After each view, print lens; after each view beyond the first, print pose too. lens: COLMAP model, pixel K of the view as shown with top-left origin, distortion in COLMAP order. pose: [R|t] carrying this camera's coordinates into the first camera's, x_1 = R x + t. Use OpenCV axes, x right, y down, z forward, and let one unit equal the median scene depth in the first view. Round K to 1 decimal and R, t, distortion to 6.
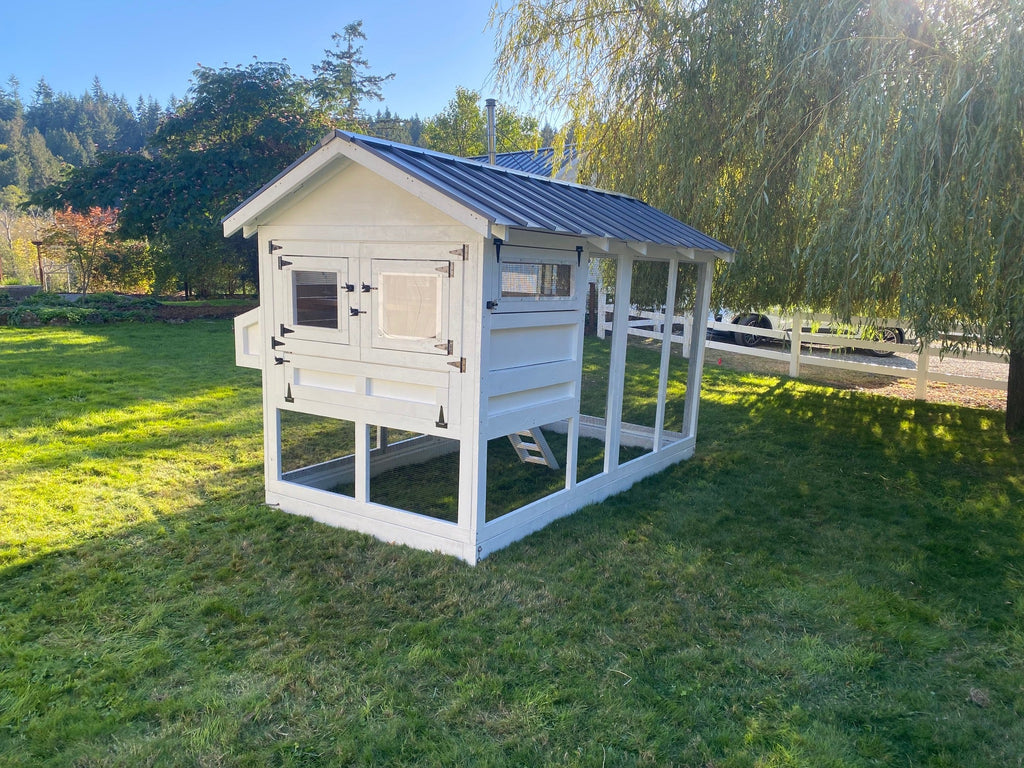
lens RADIAL K [[755.2, 0, 542.1], [0, 755.2, 385.4], [0, 0, 1]] dist [0.005470, -0.002241]
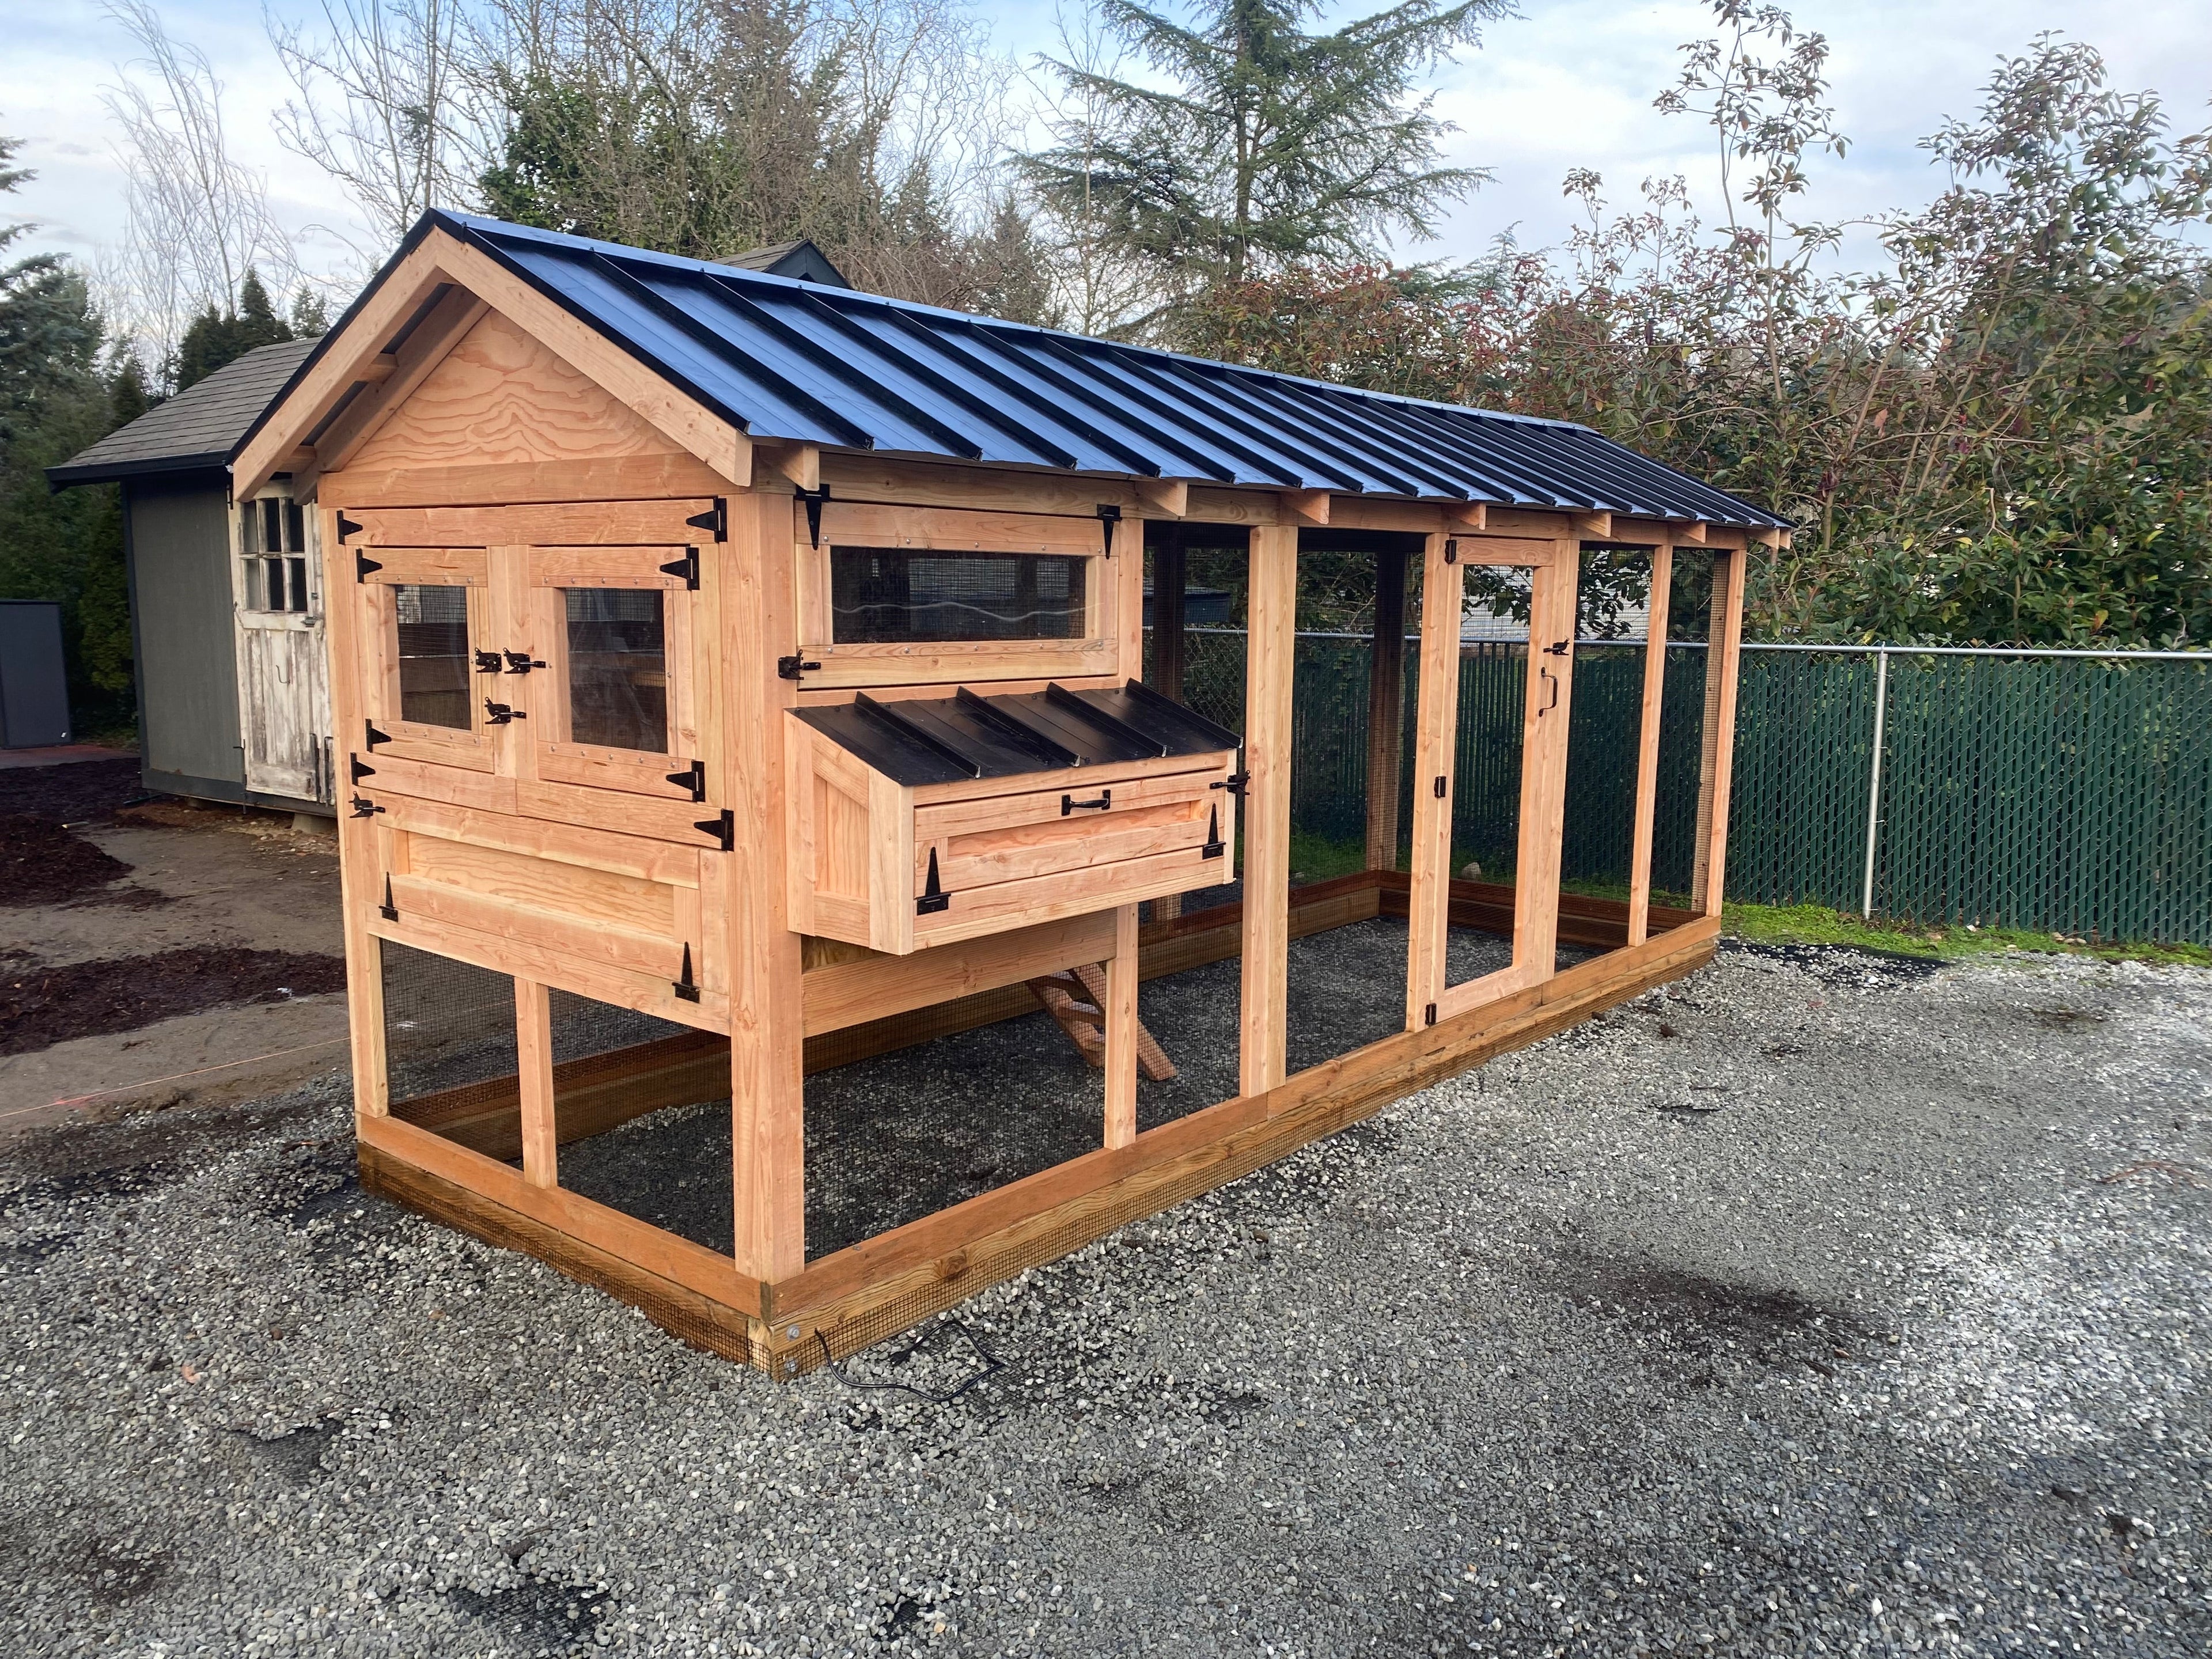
lens RADIAL K [[1678.8, 0, 1114.2], [0, 1678.8, 835.6], [0, 0, 1]] dist [0.031083, -0.026888]
pose [[0.987409, 0.006669, -0.158049, 0.184132], [-0.009034, 0.999858, -0.014252, -0.012958], [0.157931, 0.015500, 0.987328, 0.200368]]
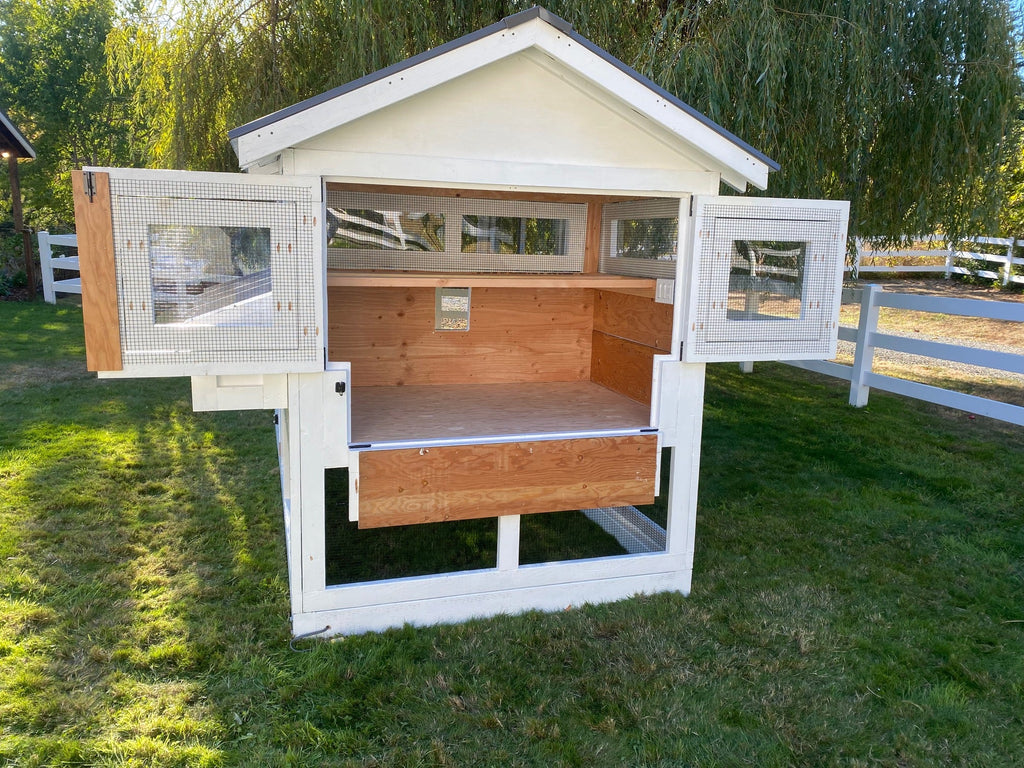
lens RADIAL K [[777.4, 0, 508.2], [0, 777.4, 380.1], [0, 0, 1]] dist [0.025418, -0.018539]
pose [[0.667723, -0.155309, 0.728028, -0.723025], [0.107132, 0.987862, 0.112481, -0.094778], [-0.736660, 0.002889, 0.676257, 0.519131]]
